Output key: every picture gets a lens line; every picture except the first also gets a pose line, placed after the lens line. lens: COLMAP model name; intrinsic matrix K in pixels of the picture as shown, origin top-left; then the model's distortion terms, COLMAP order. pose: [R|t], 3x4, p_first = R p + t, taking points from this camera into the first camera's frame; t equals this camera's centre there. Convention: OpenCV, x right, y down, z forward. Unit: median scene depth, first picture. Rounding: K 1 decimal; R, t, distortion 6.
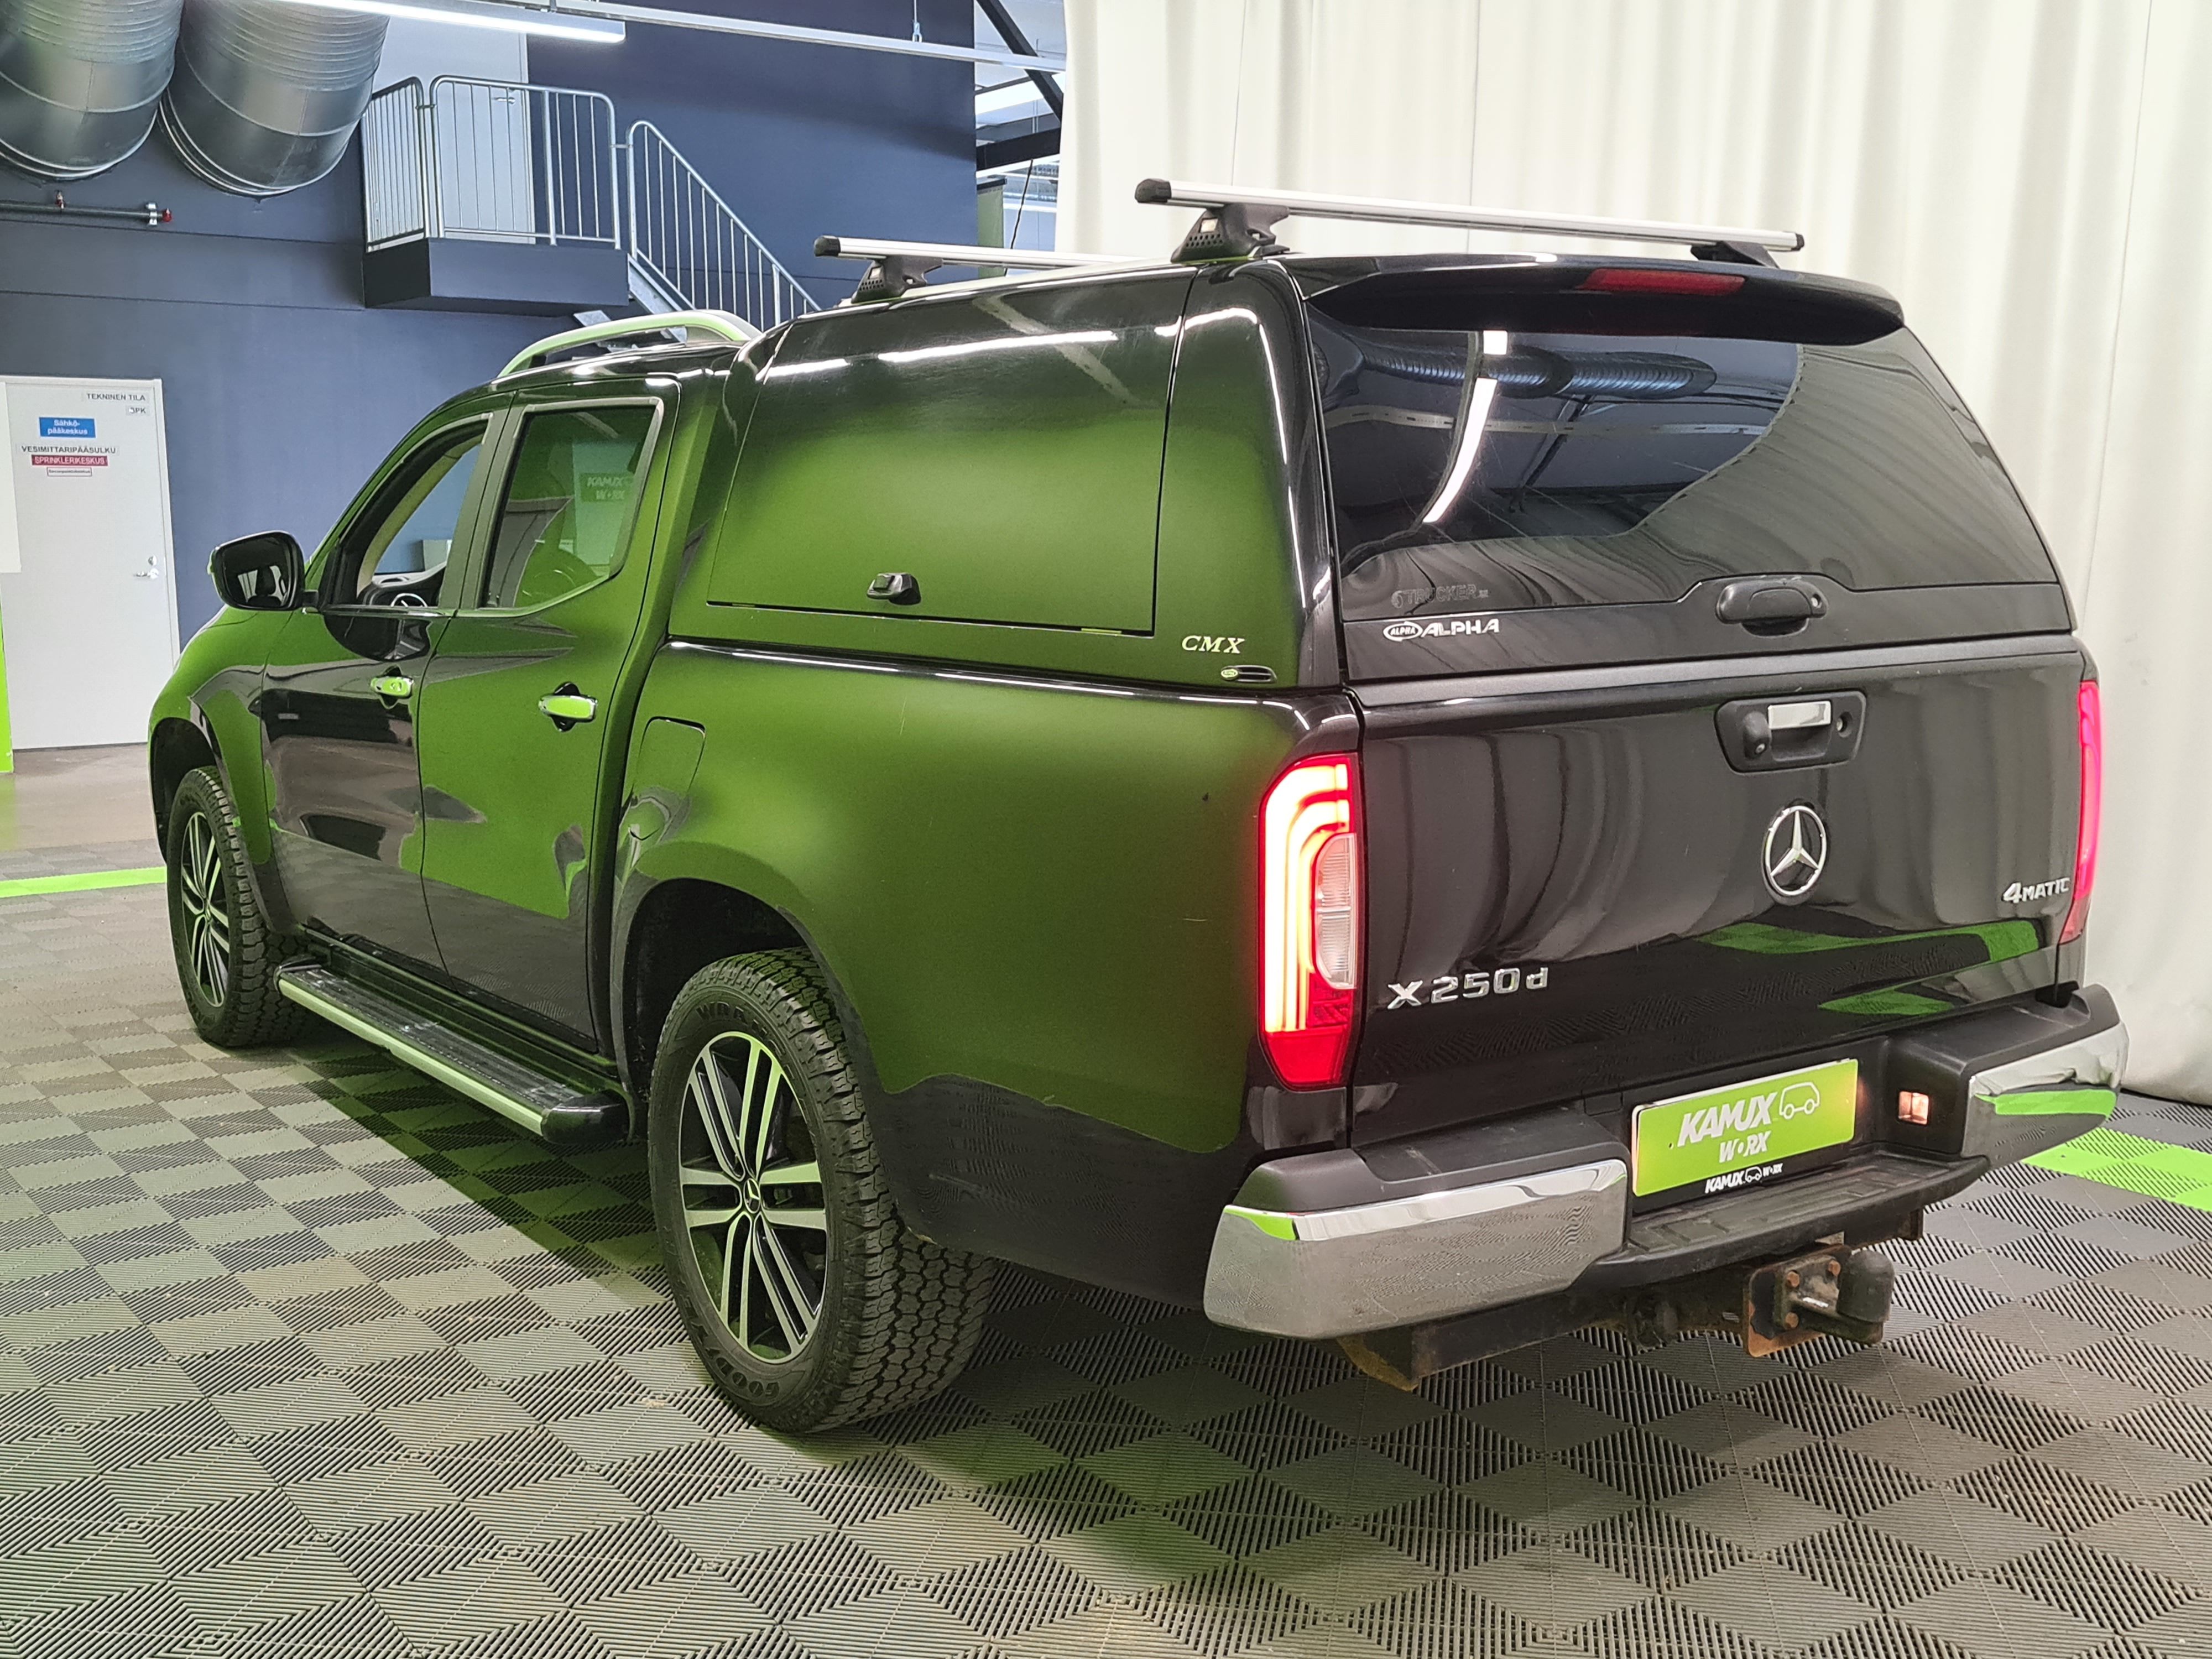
lens RADIAL K [[2366.2, 0, 1067.2], [0, 2366.2, 841.6], [0, 0, 1]] dist [0.056641, 0.005680]
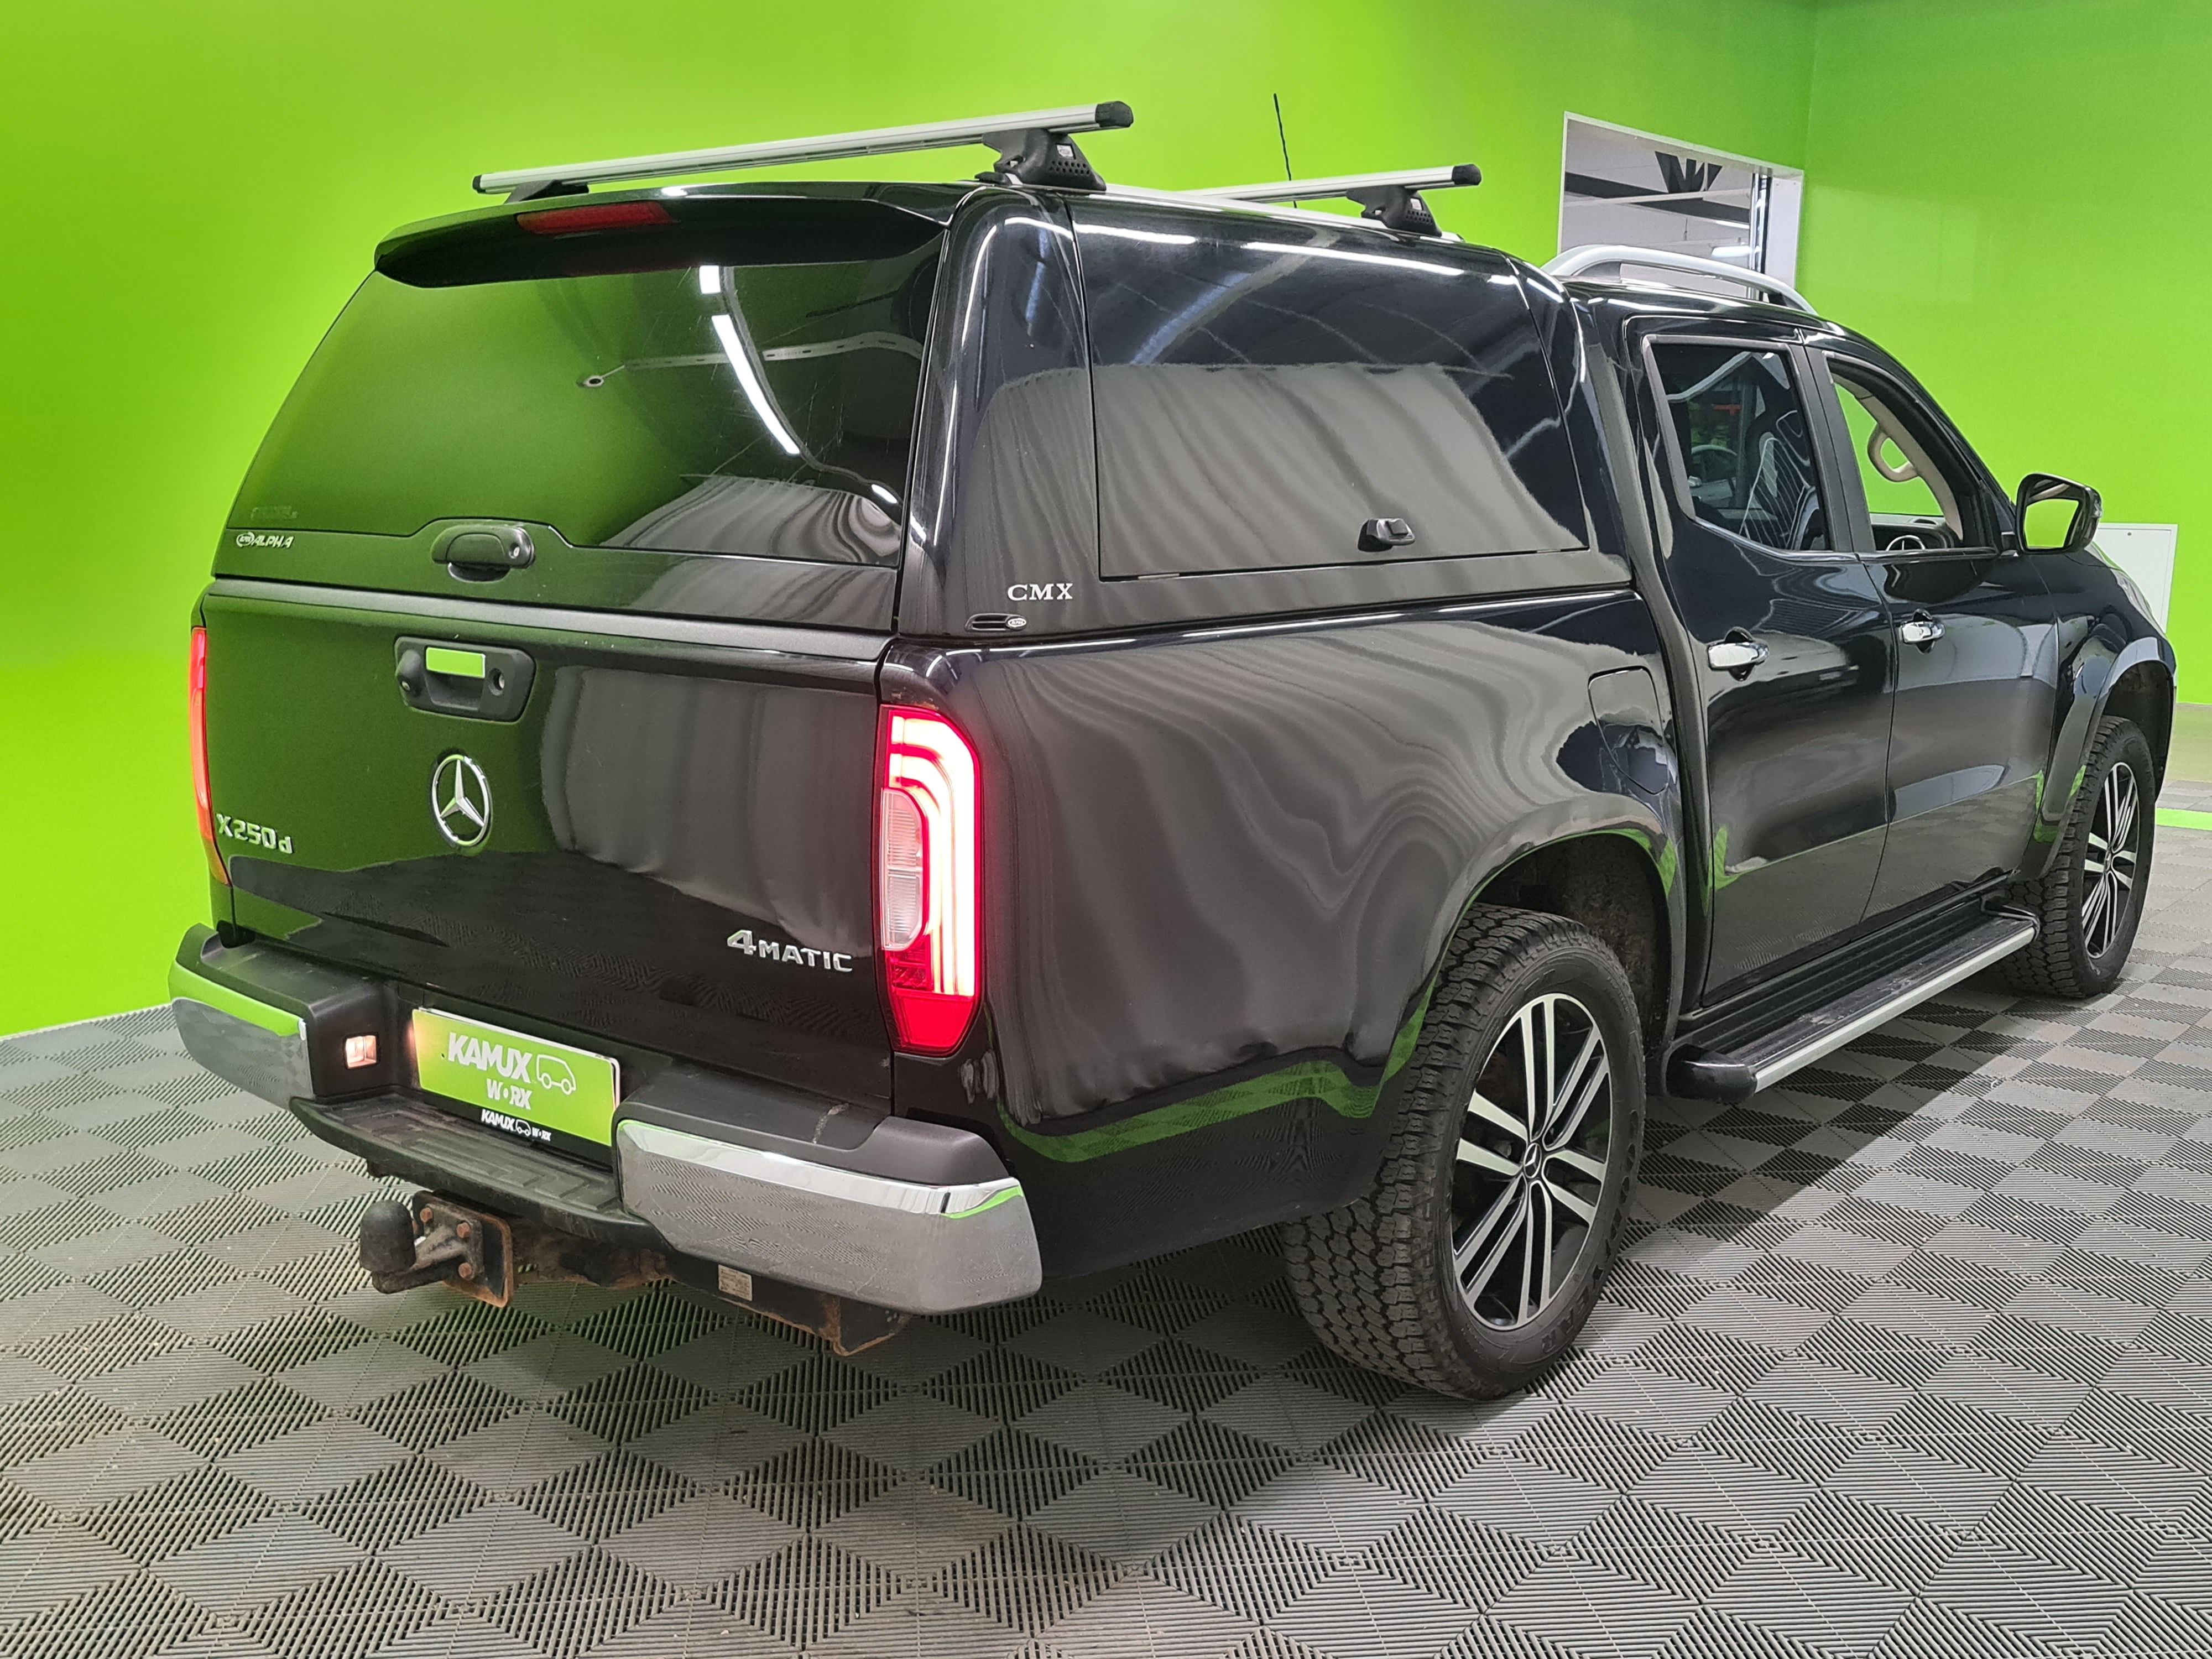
lens RADIAL K [[2118.4, 0, 1106.0], [0, 2118.4, 829.5], [0, 0, 1]] dist [0.092317, -0.005299]
pose [[0.277652, 0.183857, -0.942924, 1.213341], [-0.149439, 0.977834, 0.146660, -0.153571], [0.948988, 0.100189, 0.298972, 0.986465]]
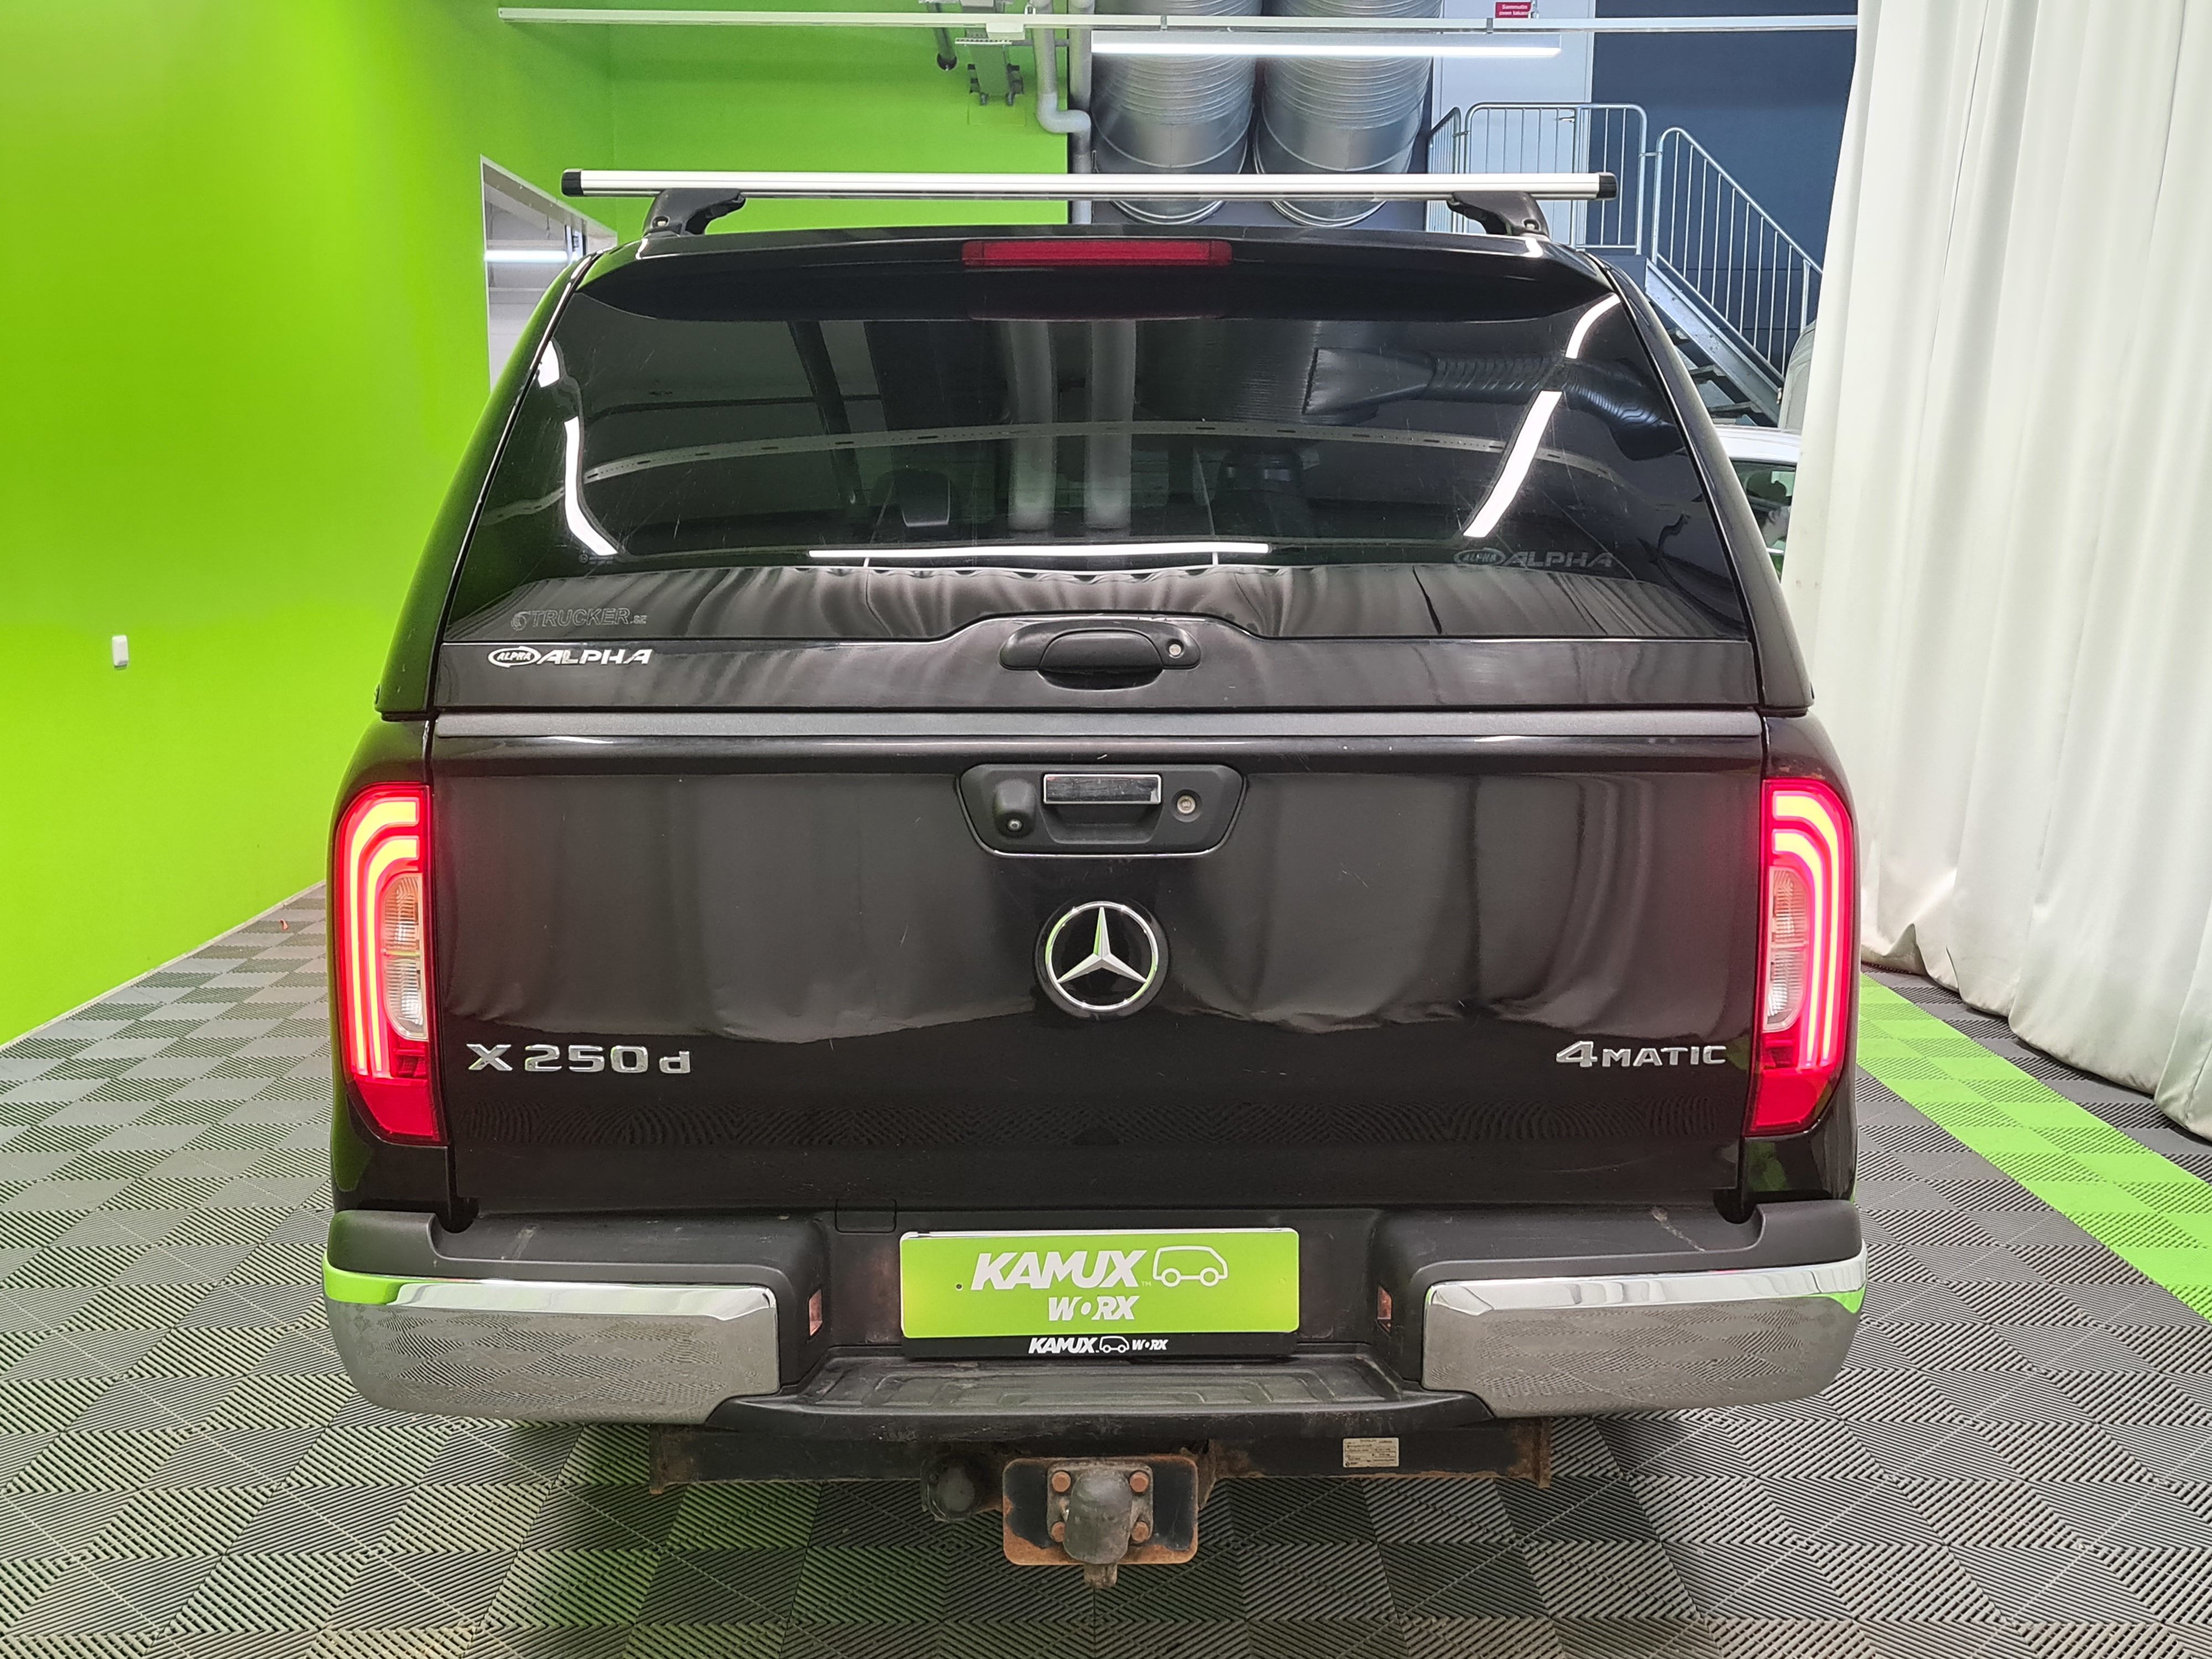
lens RADIAL K [[2118.4, 0, 1106.0], [0, 2118.4, 829.5], [0, 0, 1]] dist [0.092317, -0.005299]
pose [[0.828530, 0.096814, -0.551512, 0.696563], [-0.089298, 0.995179, 0.040544, -0.067973], [0.552778, 0.015657, 0.833181, 0.400375]]
